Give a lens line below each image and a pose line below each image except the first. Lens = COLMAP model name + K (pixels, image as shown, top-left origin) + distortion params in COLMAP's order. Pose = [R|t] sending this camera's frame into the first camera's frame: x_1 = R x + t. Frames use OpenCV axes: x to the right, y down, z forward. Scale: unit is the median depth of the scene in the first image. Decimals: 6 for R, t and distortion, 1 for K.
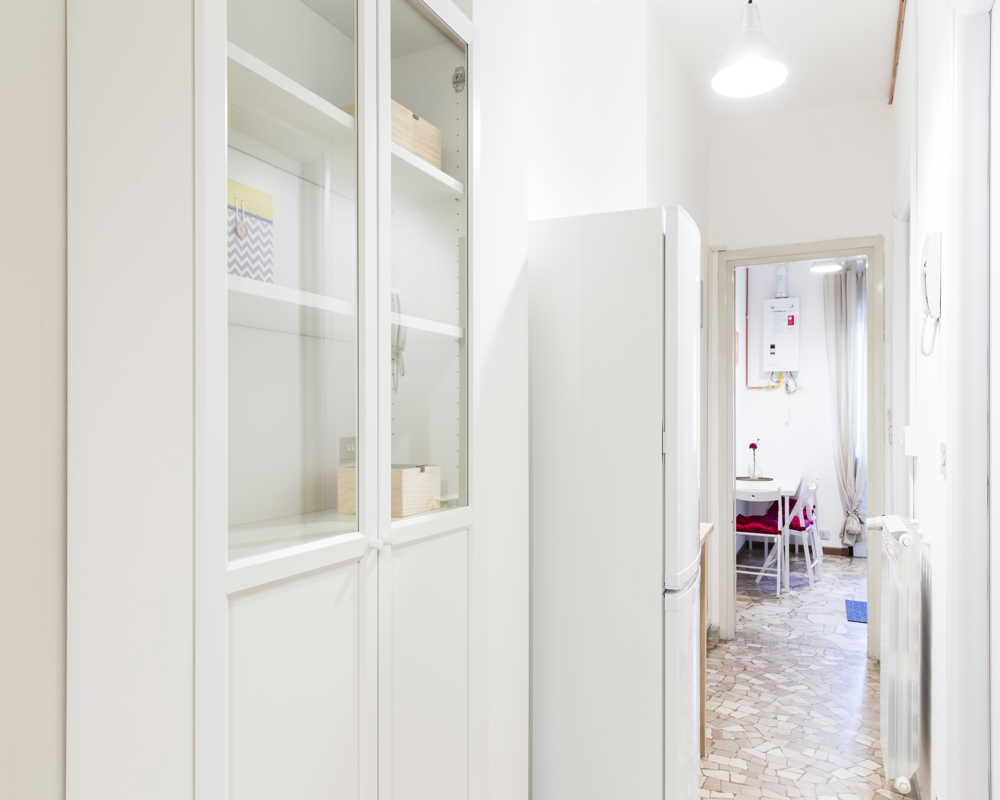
lens RADIAL K [[681.0, 0, 500.9], [0, 681.0, 414.9], [0, 0, 1]] dist [0.007591, -0.000654]
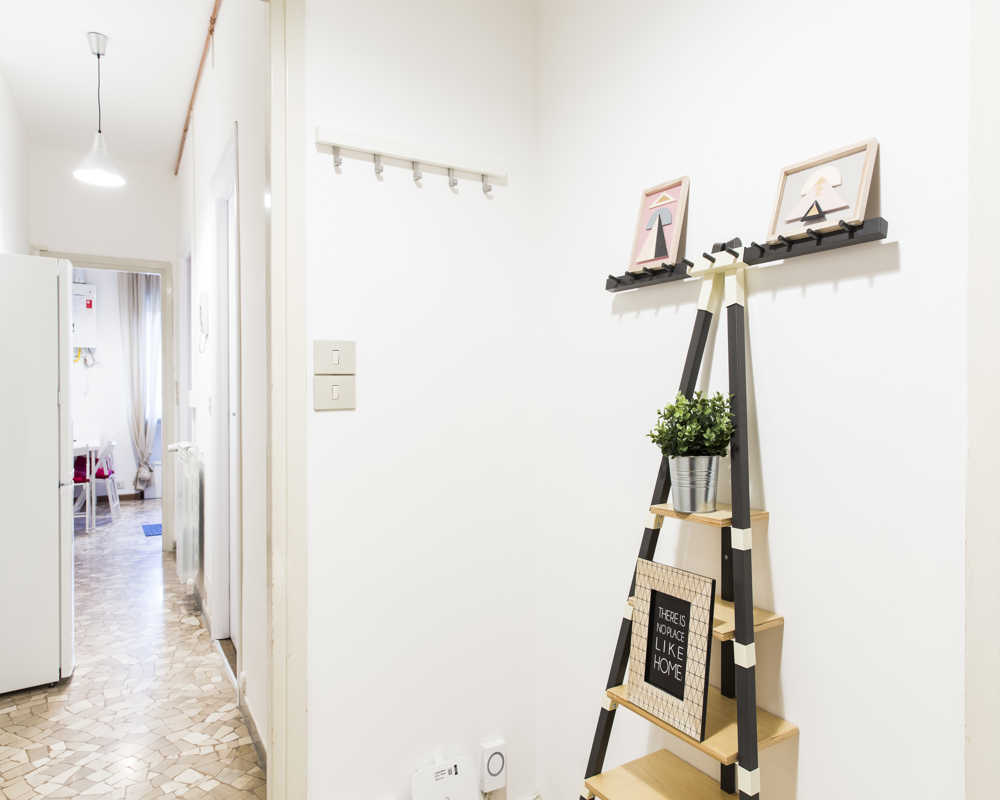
lens RADIAL K [[679.9, 0, 516.7], [0, 679.9, 388.3], [0, 0, 1]] dist [0.002268, 0.001737]
pose [[0.541973, -0.003499, 0.840389, -0.162973], [0.003251, 0.999993, 0.002067, 0.004852], [-0.840390, 0.001612, 0.541980, -0.252329]]
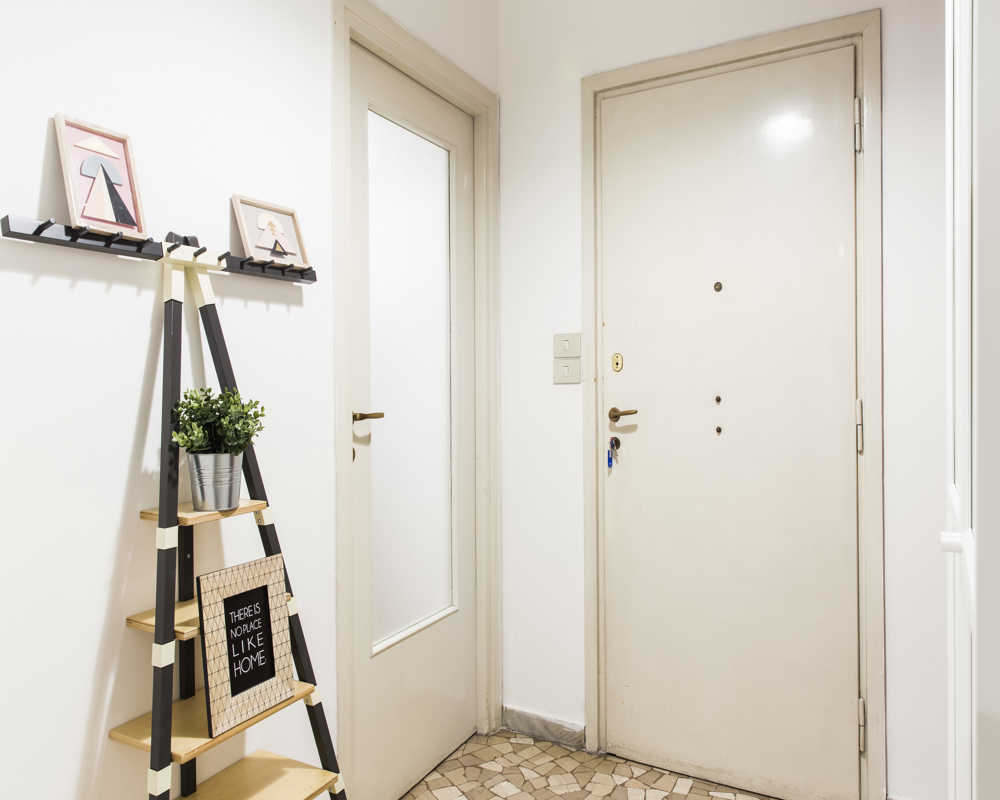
lens RADIAL K [[740.0, 0, 437.1], [0, 740.0, 395.2], [0, 0, 1]] dist [-0.000835, -0.000882]
pose [[-0.993958, 0.008149, 0.109456, 0.391056], [0.009457, 0.999890, 0.011436, 0.014927], [-0.109350, 0.012402, -0.993926, 1.122223]]
